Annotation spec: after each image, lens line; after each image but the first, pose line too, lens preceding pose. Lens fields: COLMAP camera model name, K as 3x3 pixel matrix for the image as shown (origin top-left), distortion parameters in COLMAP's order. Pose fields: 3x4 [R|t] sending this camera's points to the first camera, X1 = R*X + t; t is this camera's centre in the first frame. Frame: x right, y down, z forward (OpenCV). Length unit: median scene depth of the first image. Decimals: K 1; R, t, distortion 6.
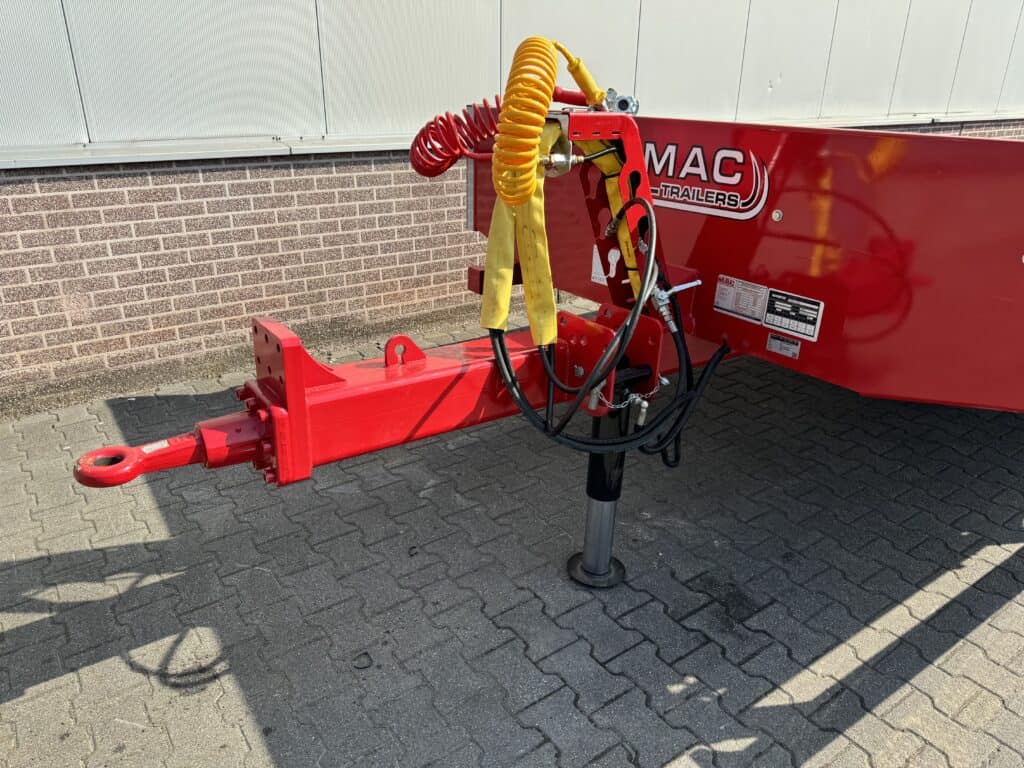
lens RADIAL K [[716.8, 0, 515.3], [0, 716.8, 442.9], [0, 0, 1]] dist [0.071442, -0.100300]
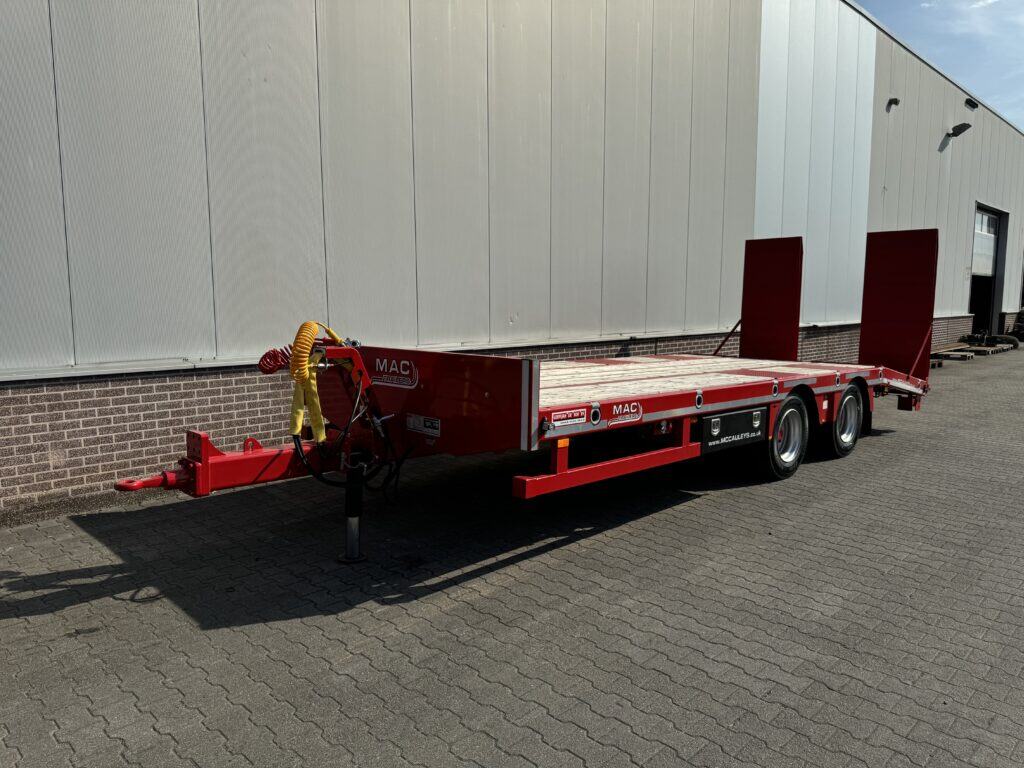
lens RADIAL K [[734.8, 0, 512.2], [0, 734.8, 412.3], [0, 0, 1]] dist [-0.047034, -0.004114]
pose [[0.986903, -0.032556, 0.157993, 0.158192], [0.079759, 0.949806, -0.302501, 0.290666], [-0.140215, 0.311141, 0.939963, -0.711403]]
